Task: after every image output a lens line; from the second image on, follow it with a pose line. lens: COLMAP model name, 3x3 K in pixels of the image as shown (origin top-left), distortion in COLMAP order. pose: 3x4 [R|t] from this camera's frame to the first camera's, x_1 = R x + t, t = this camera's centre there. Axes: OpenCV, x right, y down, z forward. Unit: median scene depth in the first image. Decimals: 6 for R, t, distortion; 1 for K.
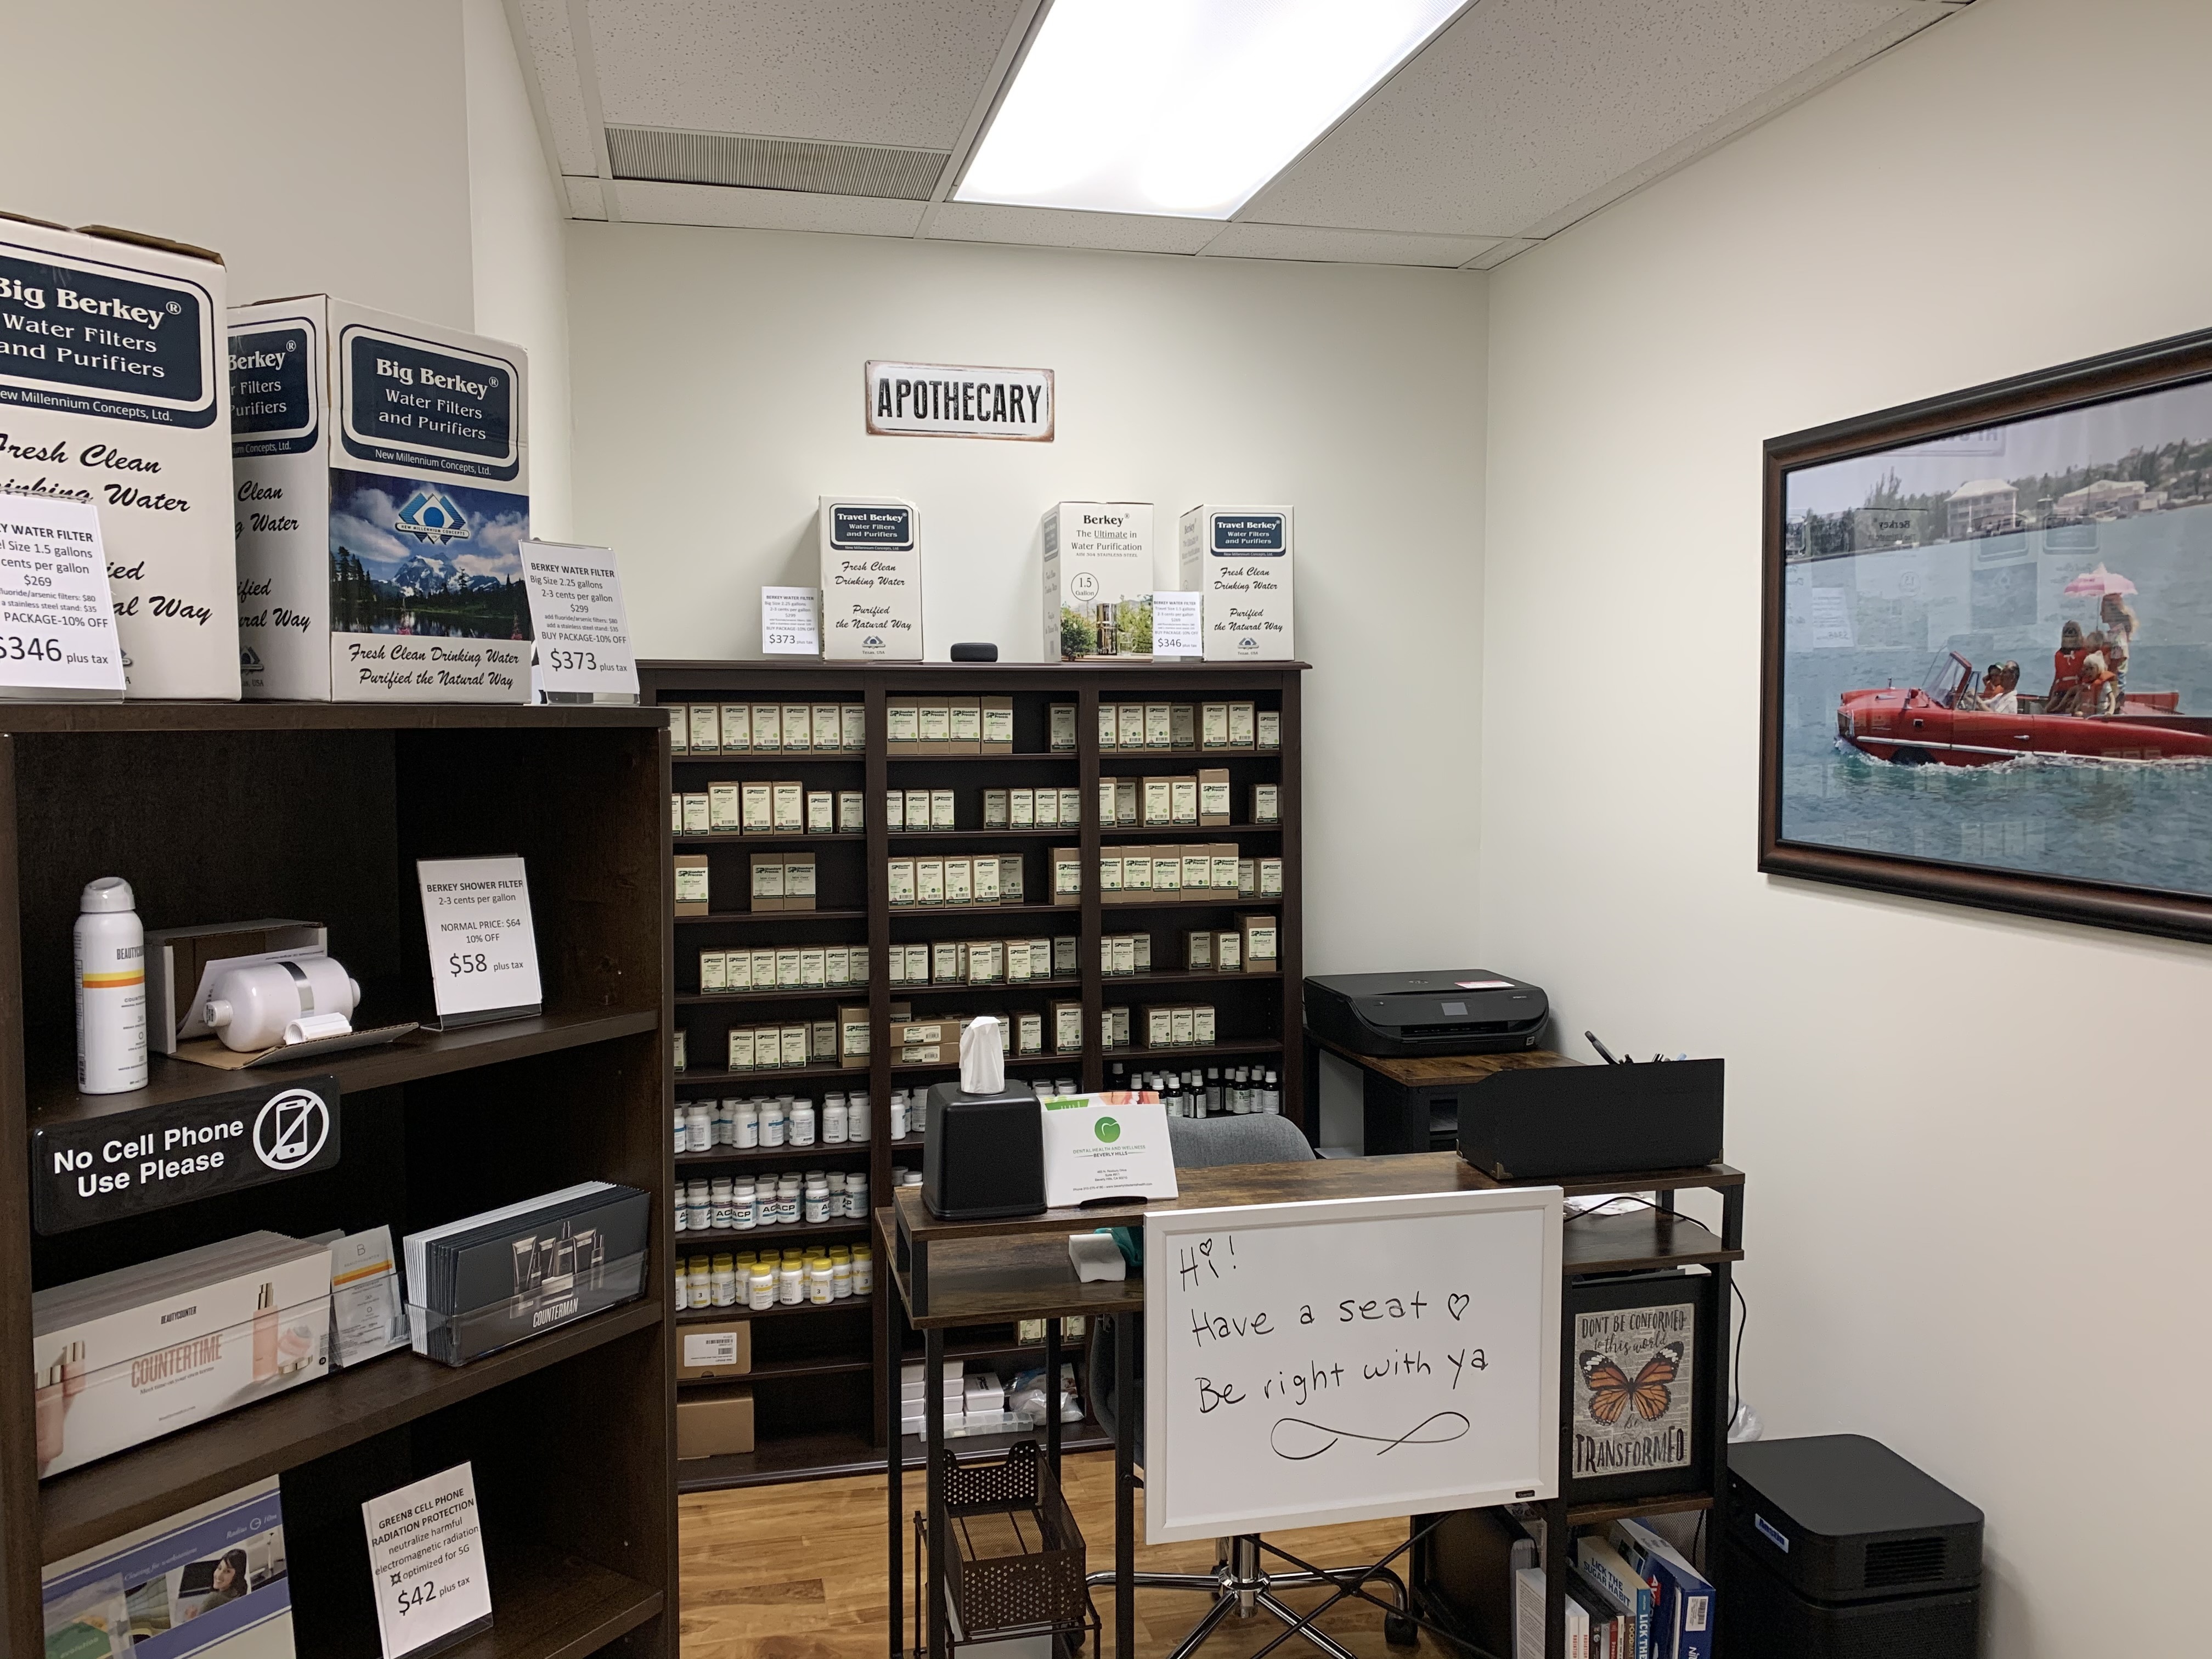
lens RADIAL K [[1657.9, 0, 1085.8], [0, 1657.9, 812.0], [0, 0, 1]] dist [0.022505, -0.047534]
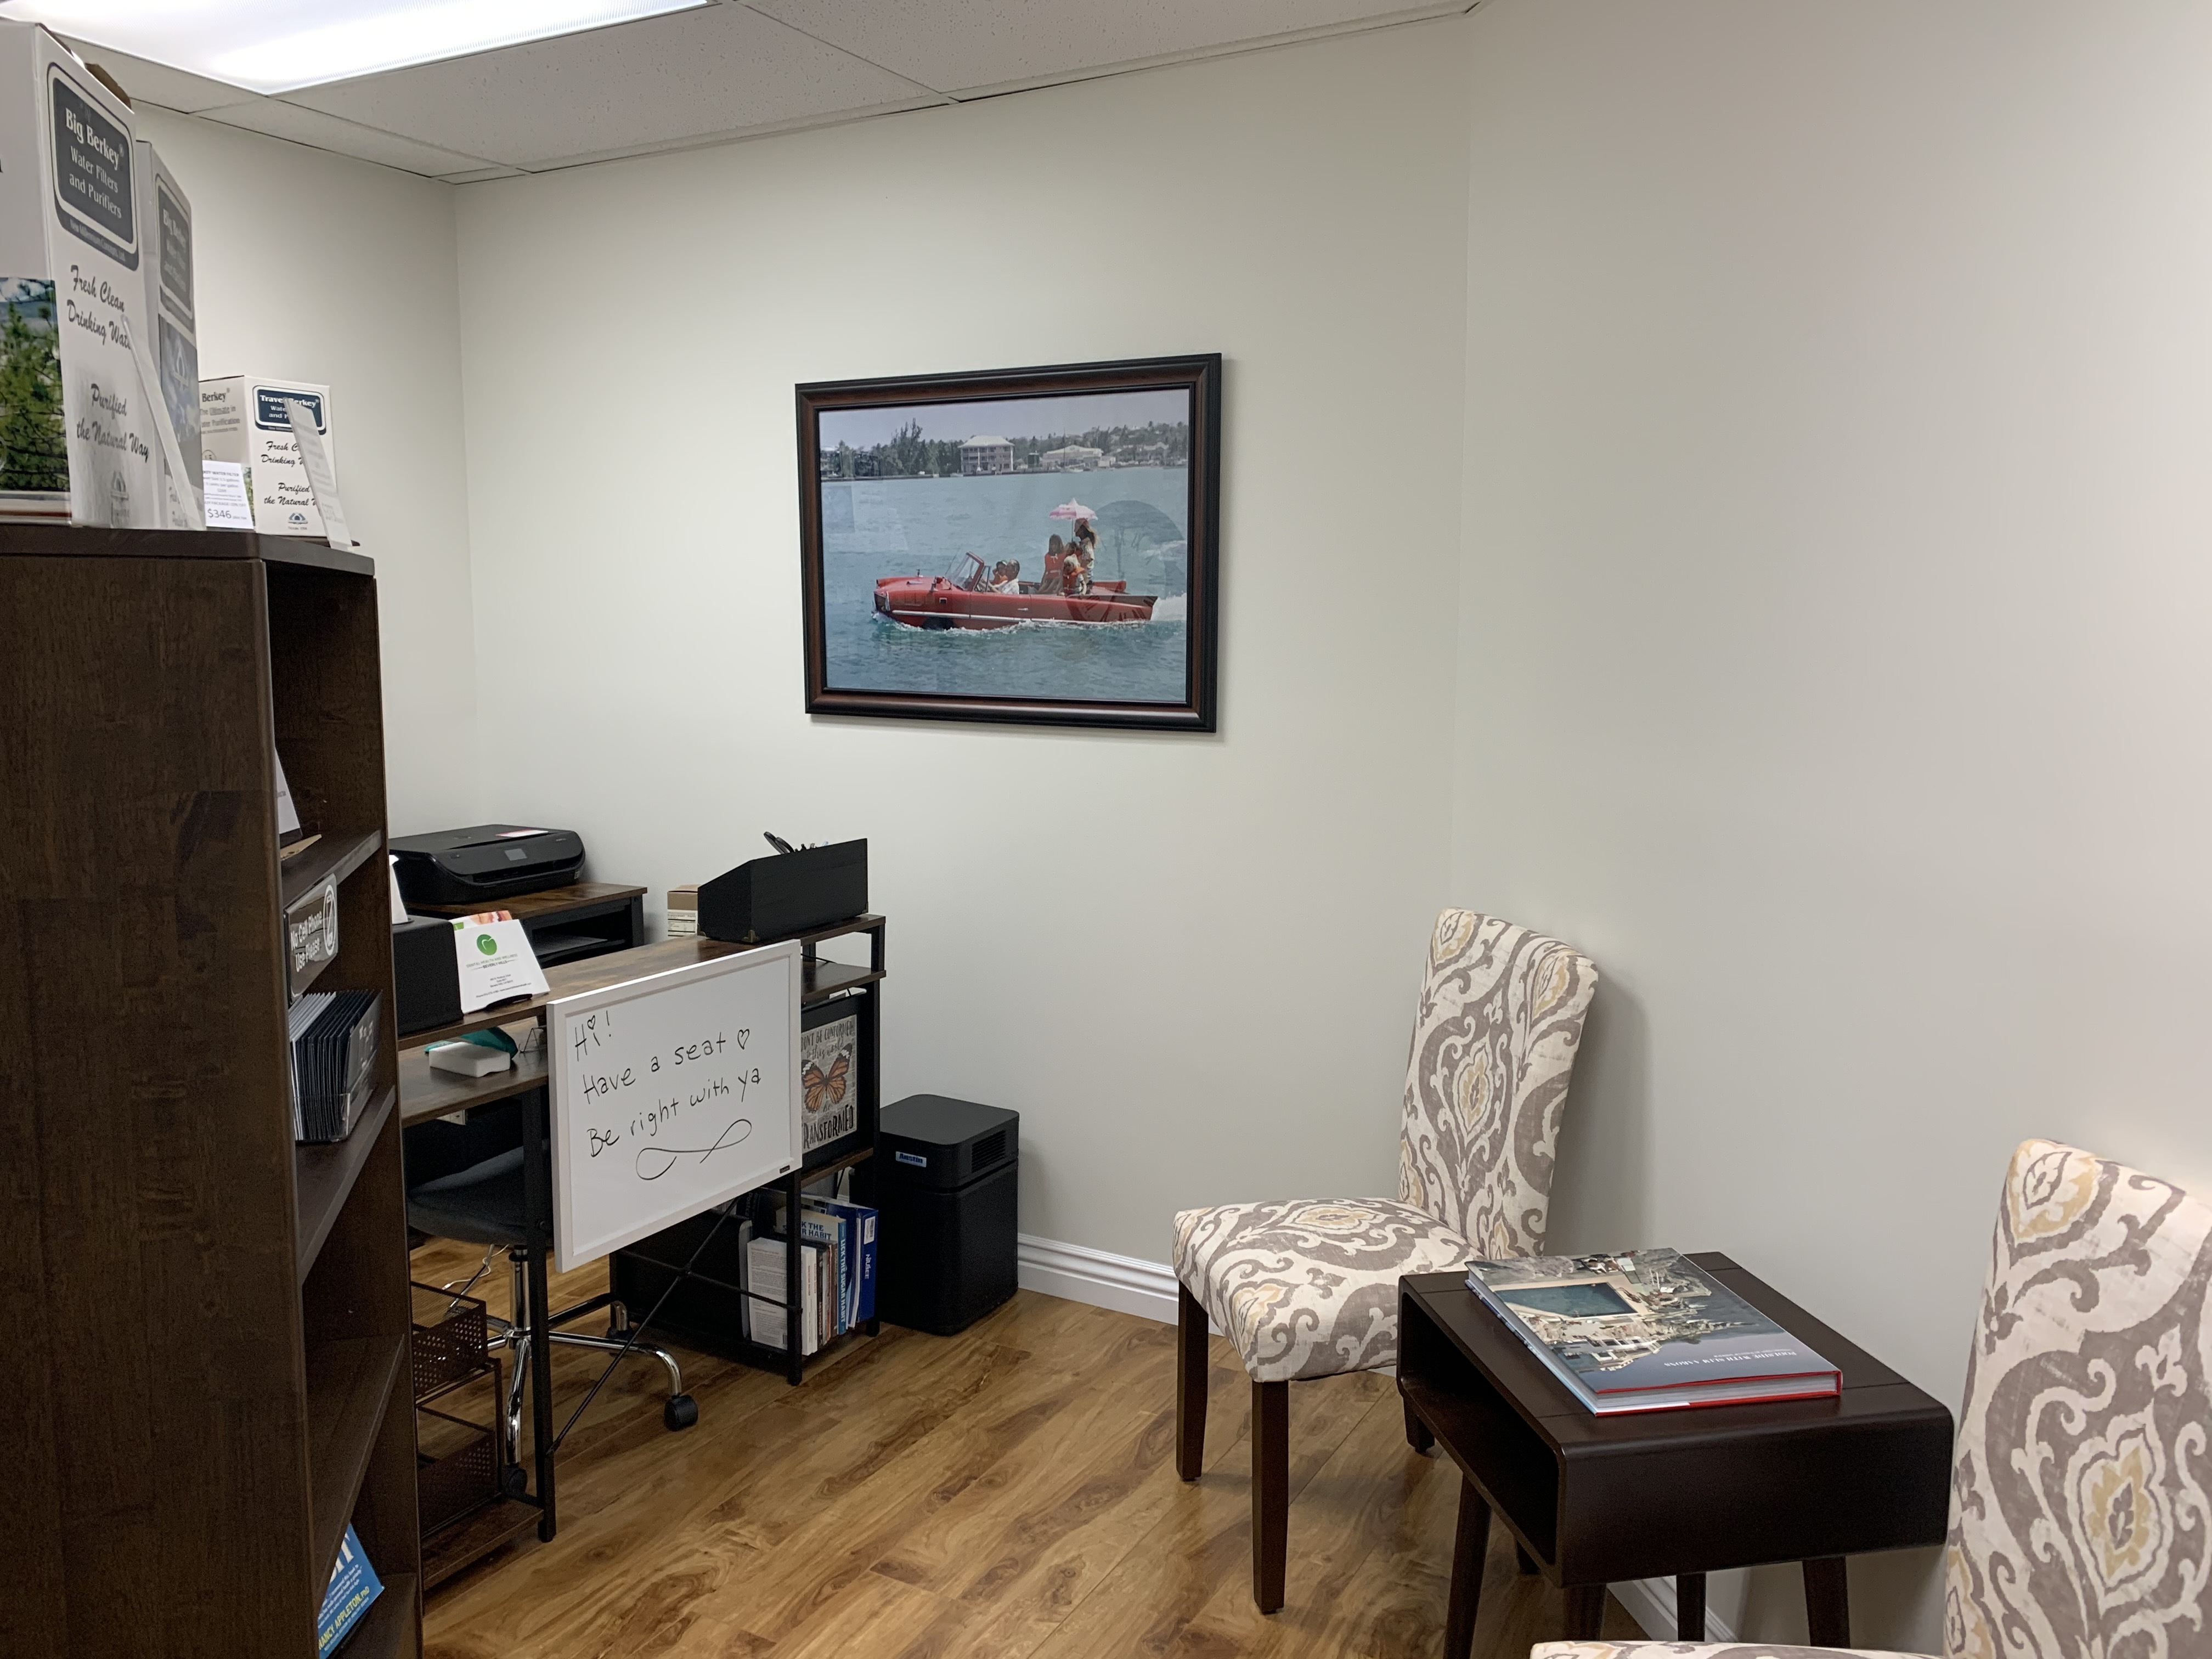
lens RADIAL K [[1657.9, 0, 1106.3], [0, 1657.9, 839.4], [0, 0, 1]] dist [0.022505, -0.047534]
pose [[0.662323, -0.093597, 0.743349, -0.524967], [0.036417, 0.995015, 0.092837, 0.026154], [-0.748333, -0.034418, 0.662430, -0.080581]]
